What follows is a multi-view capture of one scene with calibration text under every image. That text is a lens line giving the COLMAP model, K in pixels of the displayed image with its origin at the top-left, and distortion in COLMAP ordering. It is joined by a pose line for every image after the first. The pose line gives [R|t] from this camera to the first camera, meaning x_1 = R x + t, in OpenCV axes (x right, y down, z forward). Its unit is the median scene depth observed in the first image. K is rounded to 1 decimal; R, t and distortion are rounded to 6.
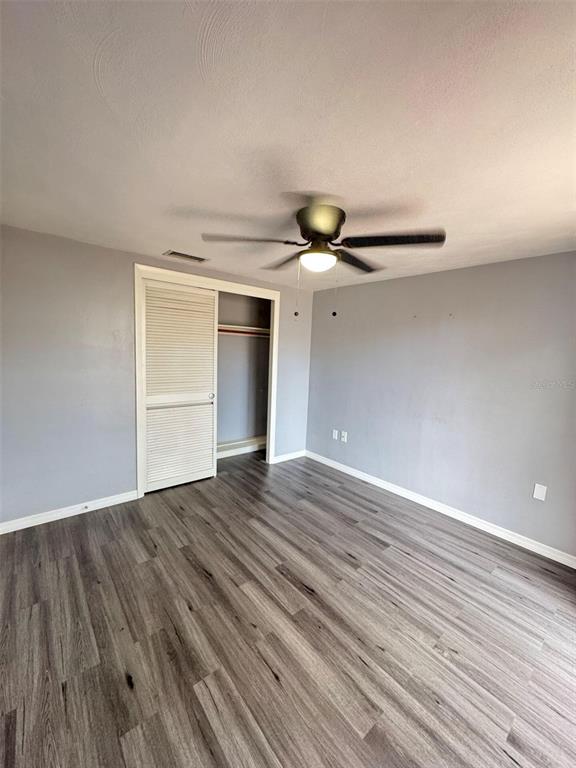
lens RADIAL K [[310.1, 0, 288.3], [0, 310.1, 381.9], [0, 0, 1]] dist [-0.000685, 0.000122]
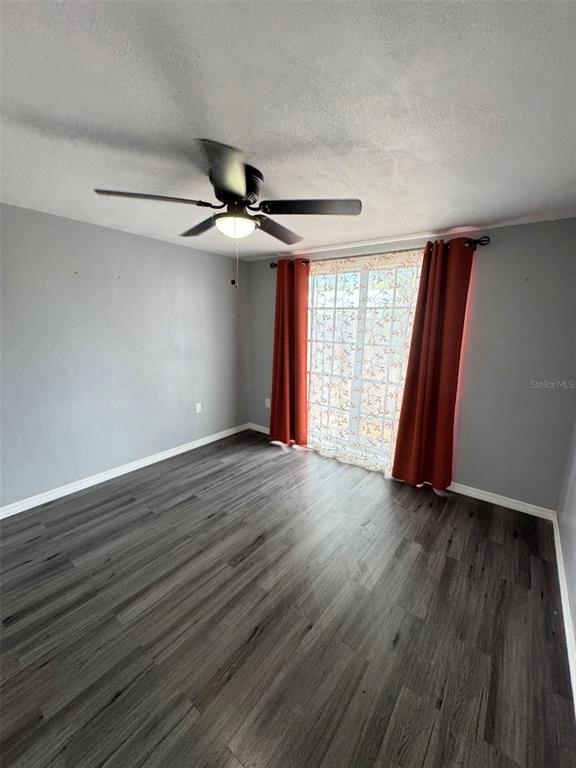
lens RADIAL K [[310.1, 0, 288.3], [0, 310.1, 381.9], [0, 0, 1]] dist [-0.000685, 0.000122]
pose [[-0.217799, -0.231902, 0.948043, -0.744084], [0.074118, 0.964627, 0.252986, -0.131847], [-0.973175, 0.125367, -0.192906, 0.869515]]
